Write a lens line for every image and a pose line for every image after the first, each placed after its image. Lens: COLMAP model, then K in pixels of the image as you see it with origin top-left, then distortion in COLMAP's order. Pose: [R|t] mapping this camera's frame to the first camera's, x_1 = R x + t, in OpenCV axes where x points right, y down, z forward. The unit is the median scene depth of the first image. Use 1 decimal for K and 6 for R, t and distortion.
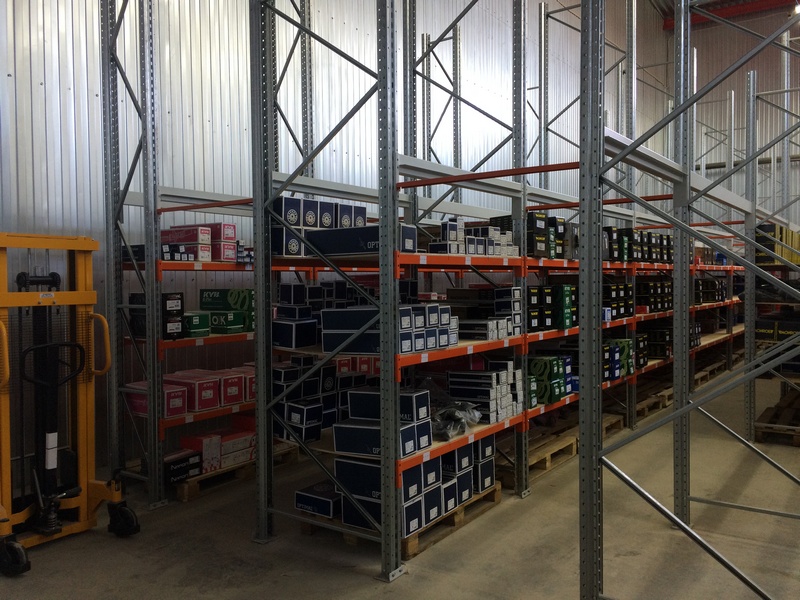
lens RADIAL K [[693.9, 0, 400.0], [0, 693.9, 300.0], [0, 0, 1]] dist [0.092074, -0.140352]
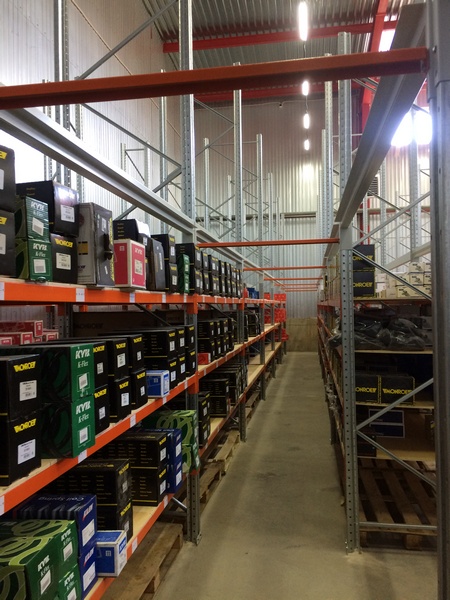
lens RADIAL K [[520.4, 0, 225.0], [0, 520.4, 300.0], [0, 0, 1]] dist [0.092074, -0.140352]
pose [[0.904068, 0.003823, 0.427372, 0.206175], [0.015155, 0.999044, -0.040996, -0.039080], [-0.427120, 0.043540, 0.903146, 0.765542]]
